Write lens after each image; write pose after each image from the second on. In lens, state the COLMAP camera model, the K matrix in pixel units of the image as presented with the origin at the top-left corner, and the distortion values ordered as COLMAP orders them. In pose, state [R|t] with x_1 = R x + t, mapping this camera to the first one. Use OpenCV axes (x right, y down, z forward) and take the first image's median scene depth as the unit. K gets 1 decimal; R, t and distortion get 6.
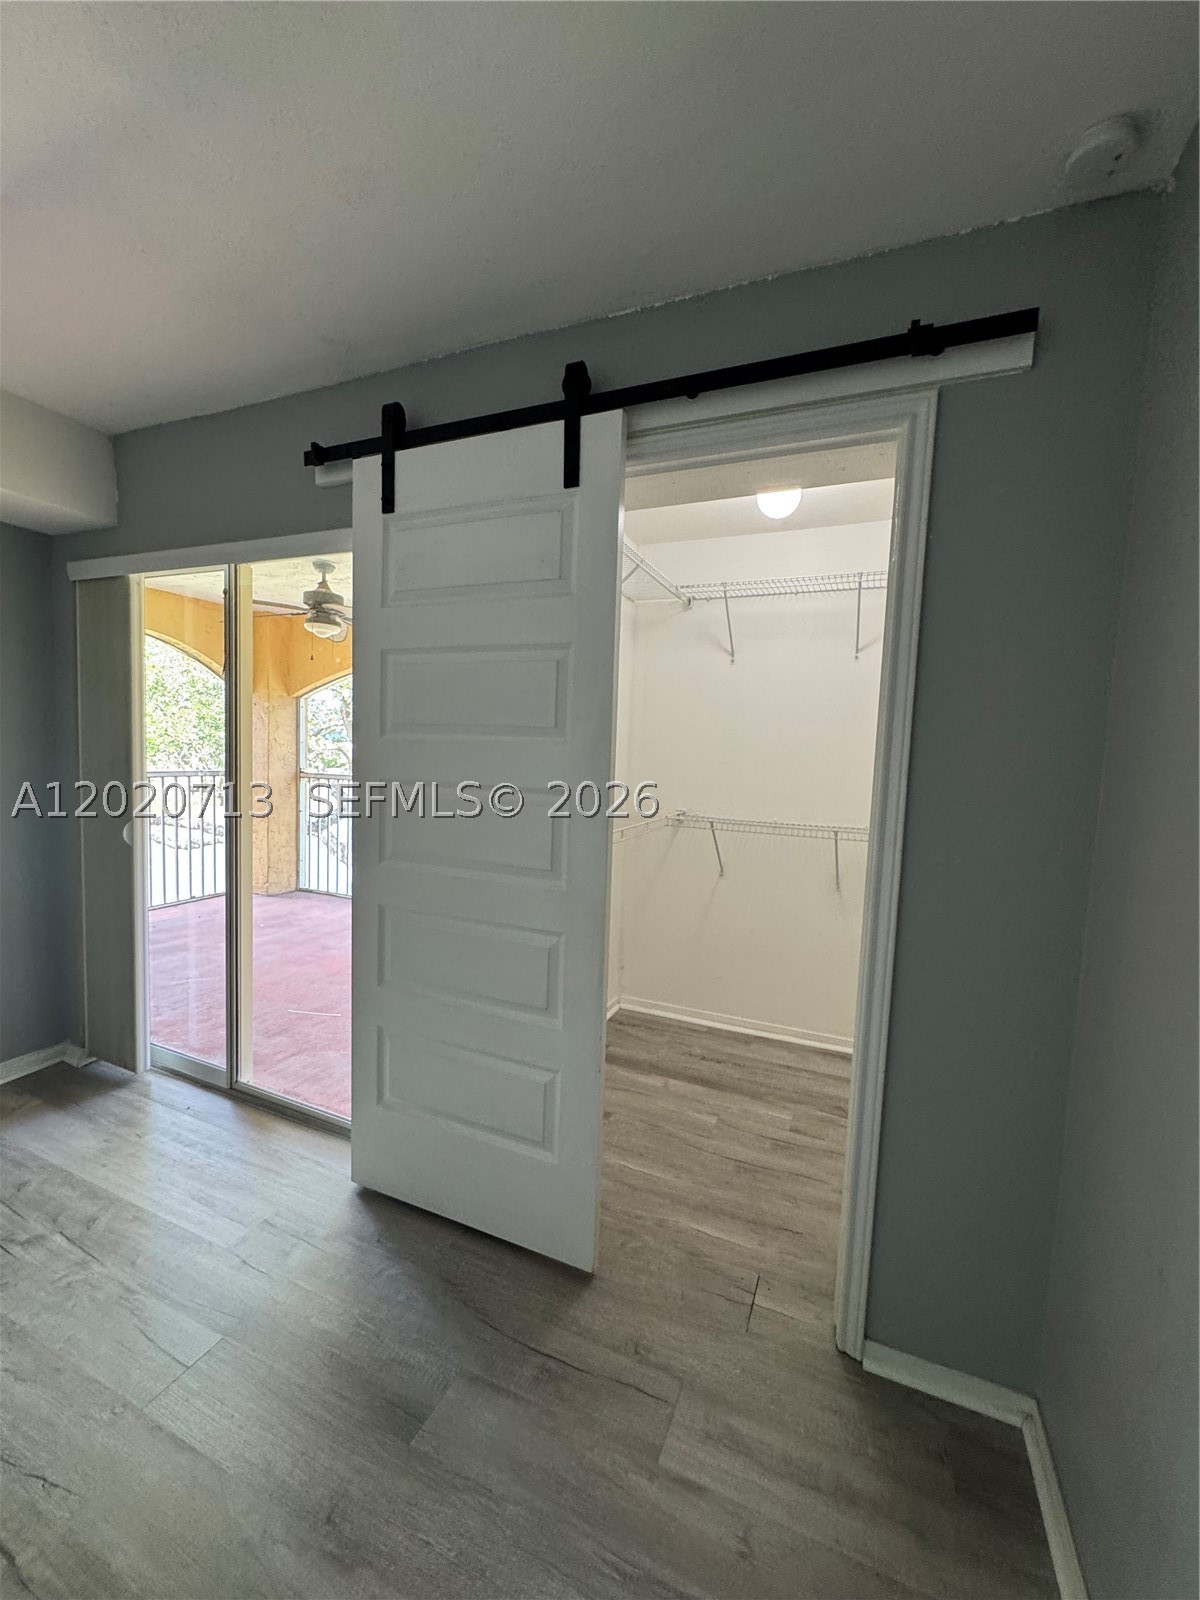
lens RADIAL K [[640.0, 0, 600.0], [0, 640.0, 800.0], [0, 0, 1]] dist [-0.002941, 0.000175]
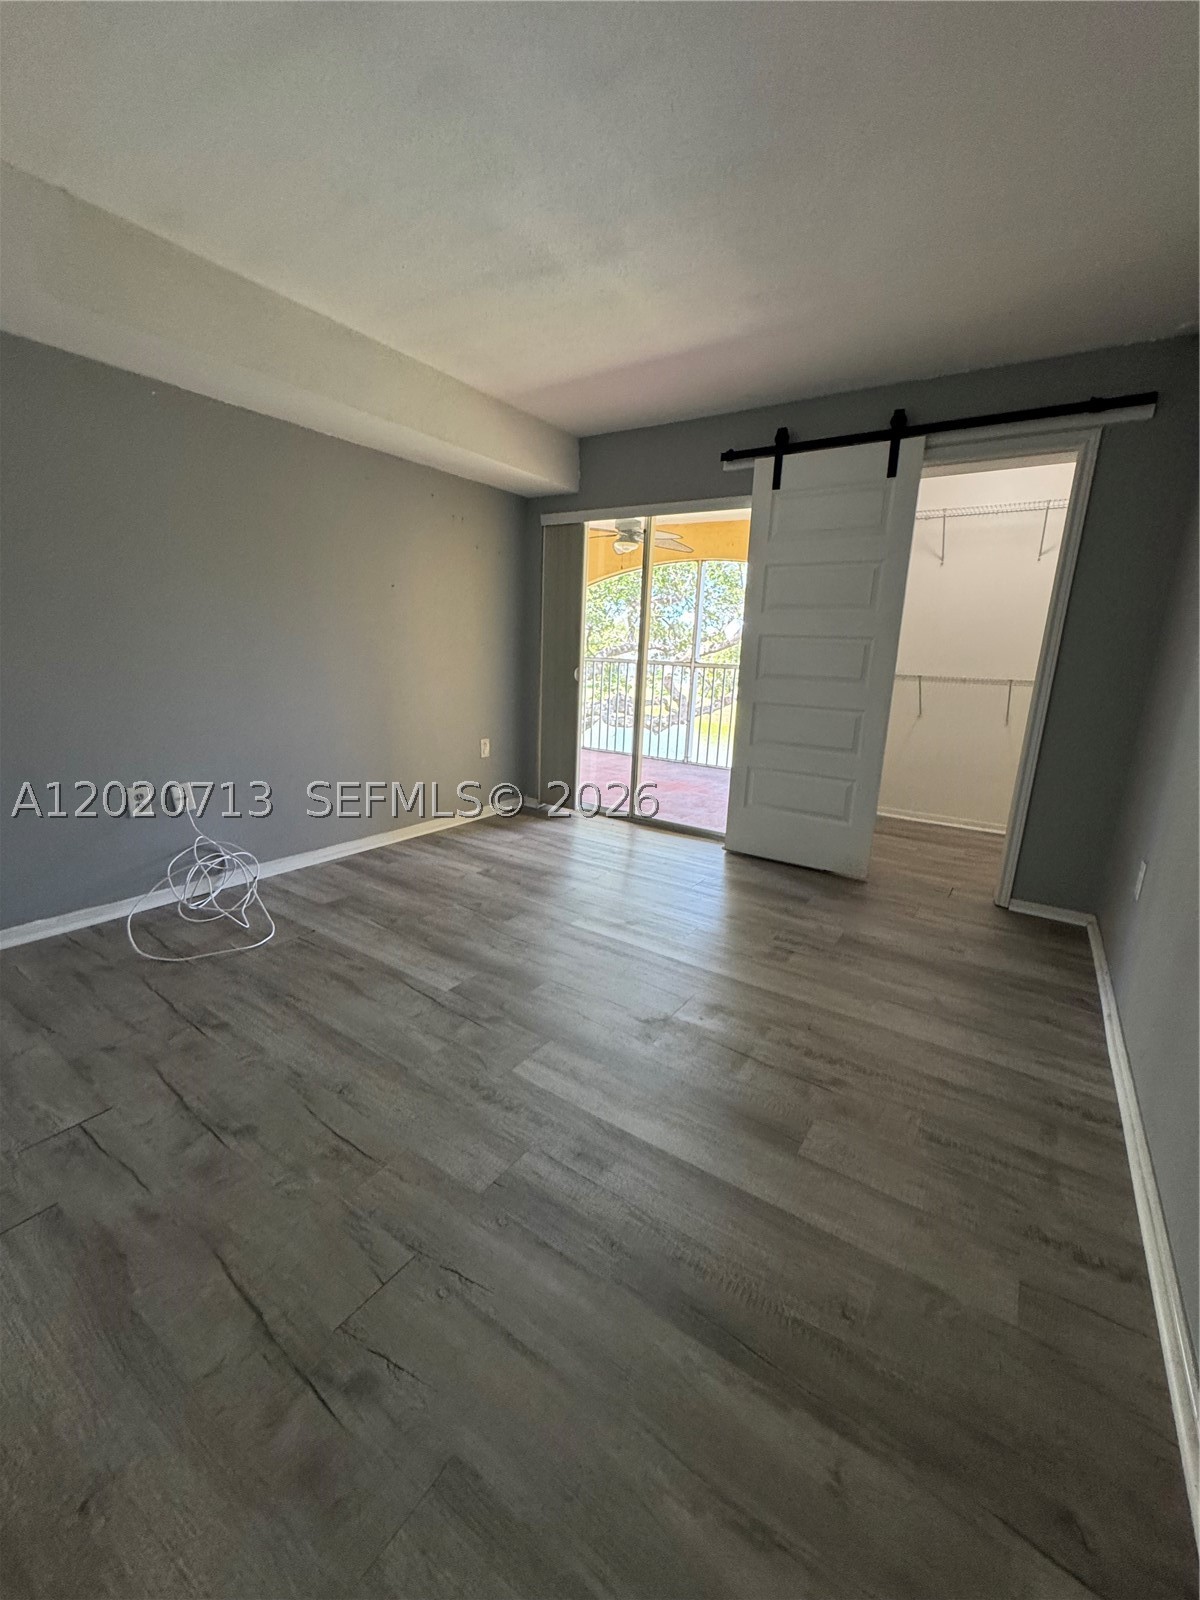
lens RADIAL K [[640.0, 0, 600.0], [0, 640.0, 800.0], [0, 0, 1]] dist [-0.002941, 0.000175]
pose [[0.982587, 0.039502, -0.181556, -0.466998], [-0.012635, 0.989083, 0.146815, 0.189350], [0.185373, -0.141964, 0.972360, -1.072597]]
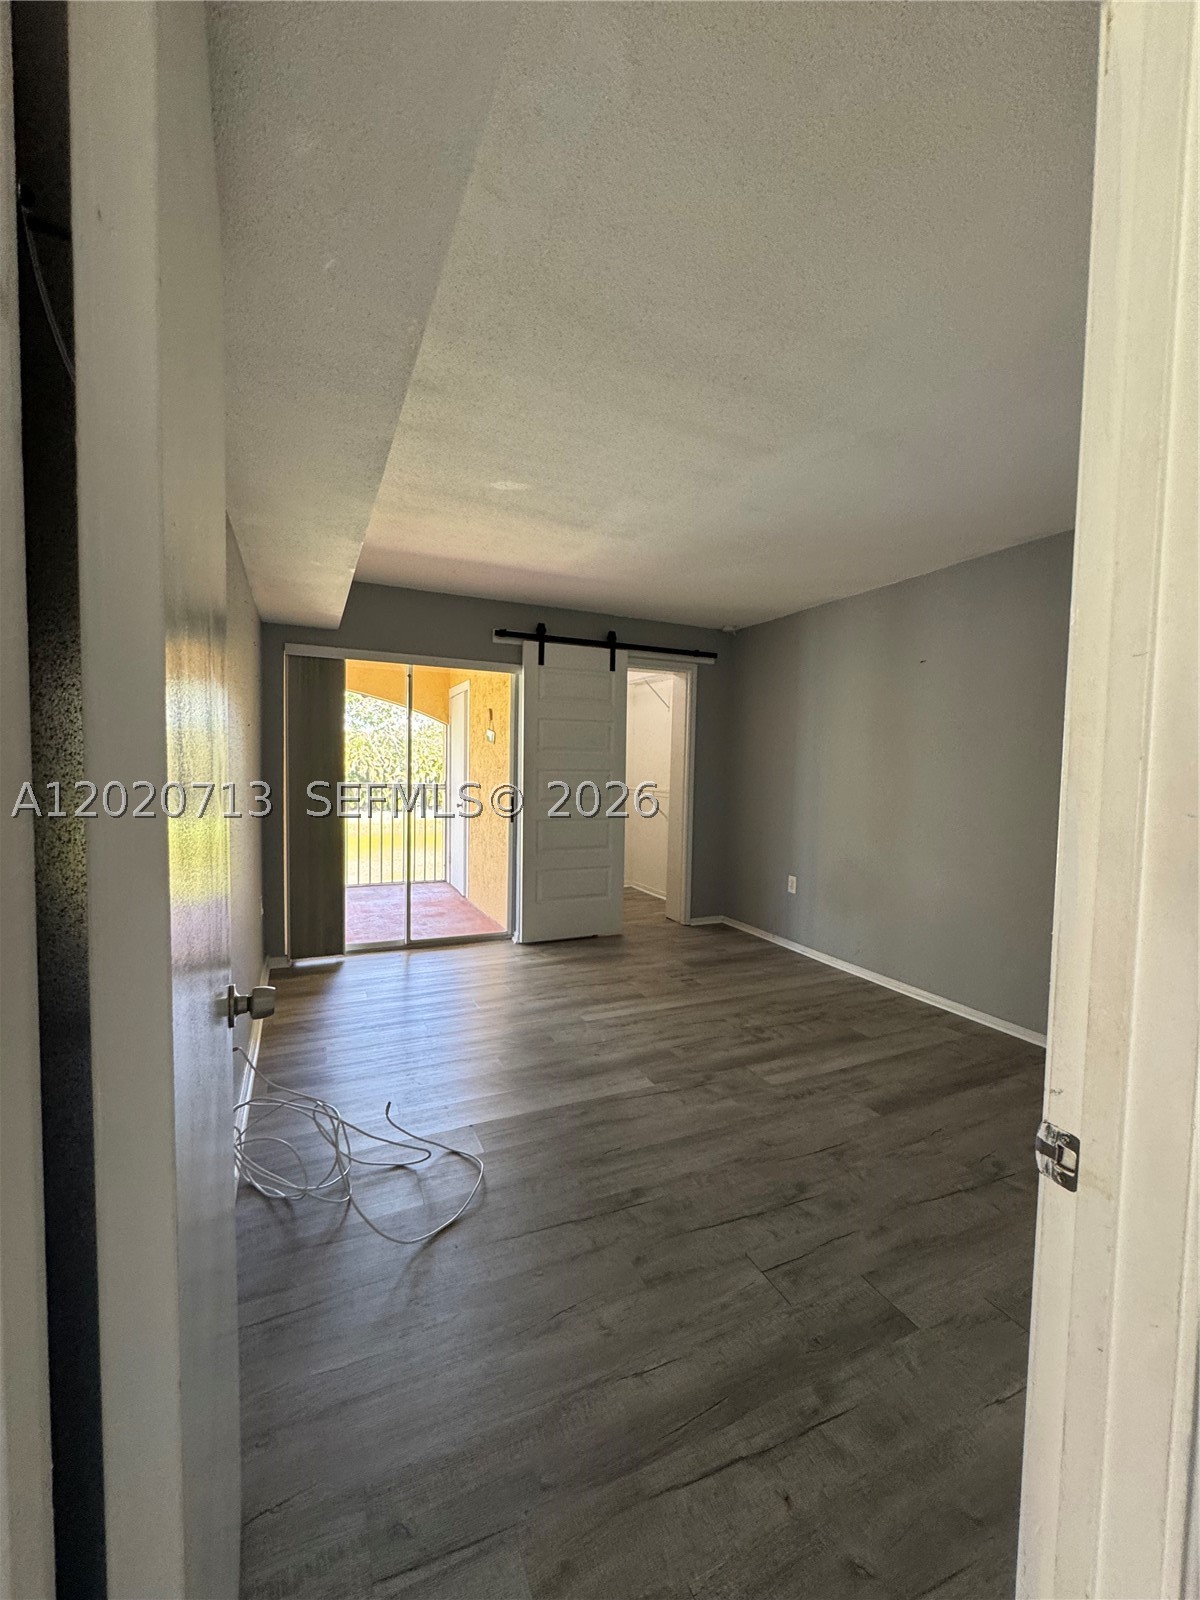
lens RADIAL K [[641.7, 0, 599.8], [0, 641.7, 799.1], [0, 0, 1]] dist [-0.004136, -0.000383]
pose [[0.667534, -0.069731, 0.741307, -2.138615], [0.067793, 0.997162, 0.032752, 0.019216], [-0.741487, 0.028393, 0.670367, -0.893449]]
